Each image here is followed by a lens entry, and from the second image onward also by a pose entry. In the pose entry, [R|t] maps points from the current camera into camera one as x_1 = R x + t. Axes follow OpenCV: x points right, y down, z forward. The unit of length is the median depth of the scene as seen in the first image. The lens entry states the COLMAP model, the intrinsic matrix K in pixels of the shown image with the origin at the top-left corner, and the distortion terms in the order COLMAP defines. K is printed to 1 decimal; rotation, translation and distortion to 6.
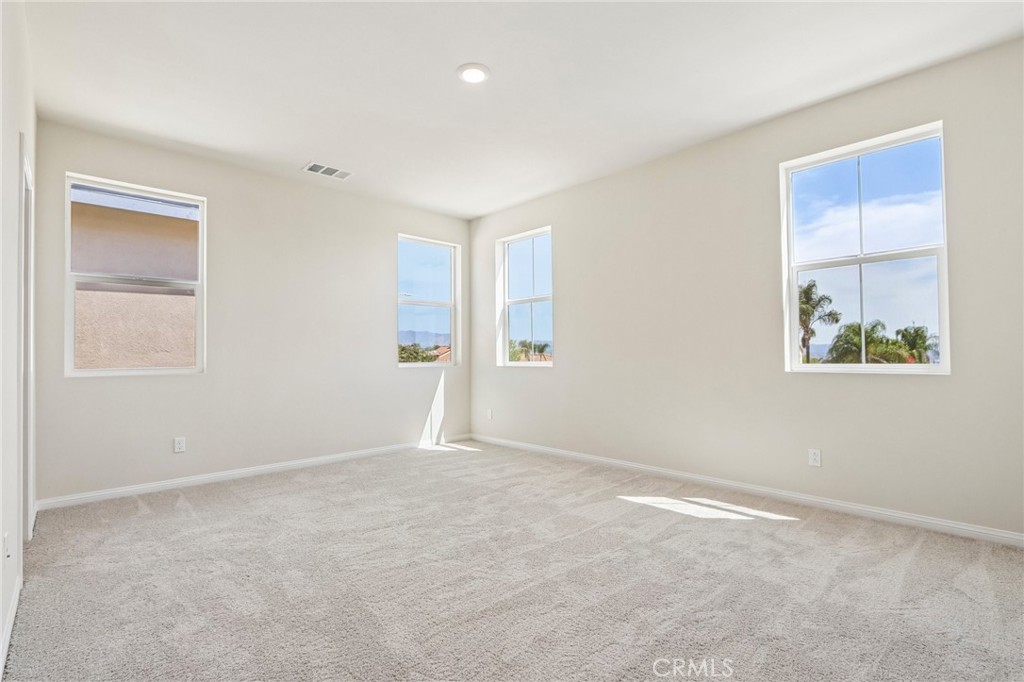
lens RADIAL K [[509.6, 0, 507.8], [0, 509.6, 356.7], [0, 0, 1]] dist [0.000965, -0.000201]
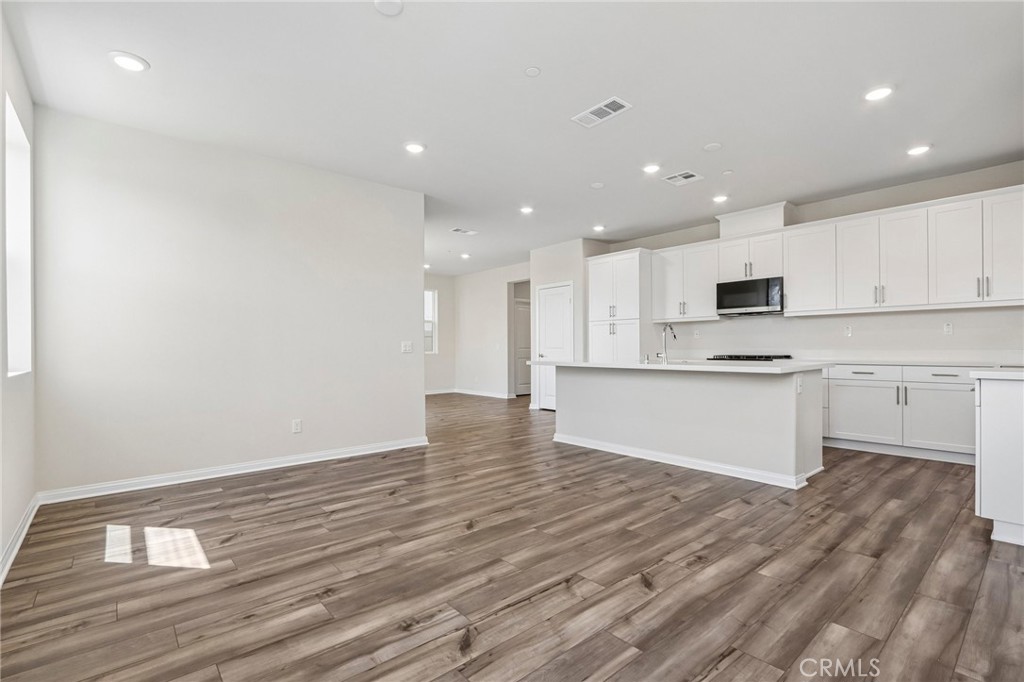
lens RADIAL K [[471.2, 0, 511.0], [0, 471.2, 346.1], [0, 0, 1]] dist [-0.016560, 0.000132]
pose [[-0.999549, 0.018644, 0.023538, -0.178286], [0.018686, 0.999824, 0.001552, -0.003463], [-0.023505, 0.001992, -0.999722, 1.507439]]
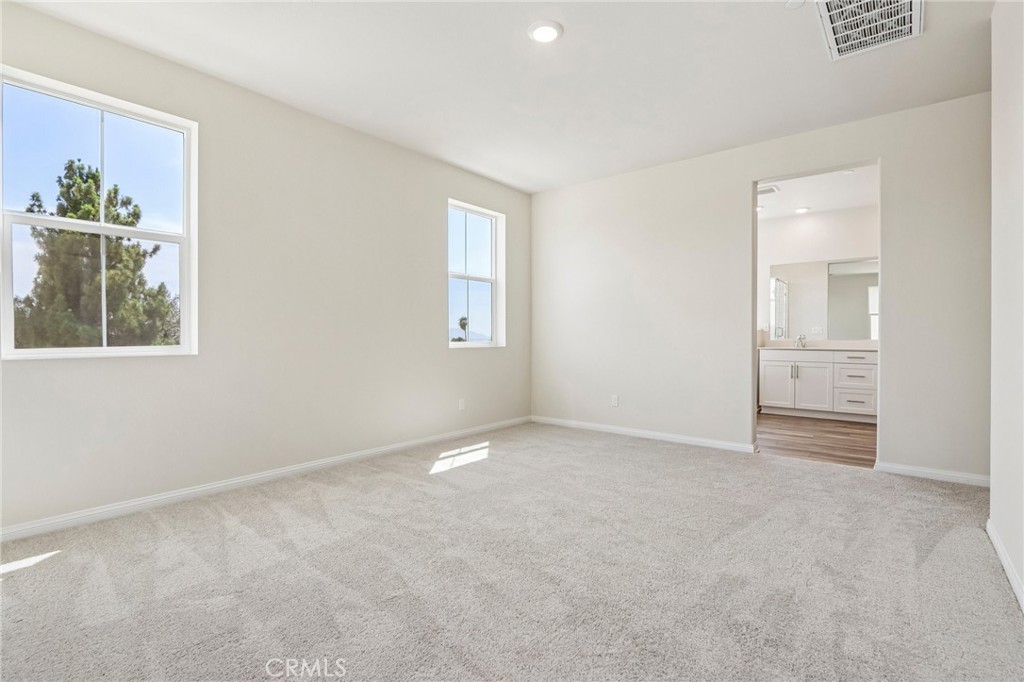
lens RADIAL K [[486.9, 0, 512.0], [0, 486.9, 341.0], [0, 0, 1]] dist [-0.001967, -0.000076]
pose [[-0.151192, -0.009223, 0.988461, -0.746563], [0.007088, 0.999921, 0.010414, -0.005322], [-0.988479, 0.008581, -0.151115, 0.930514]]
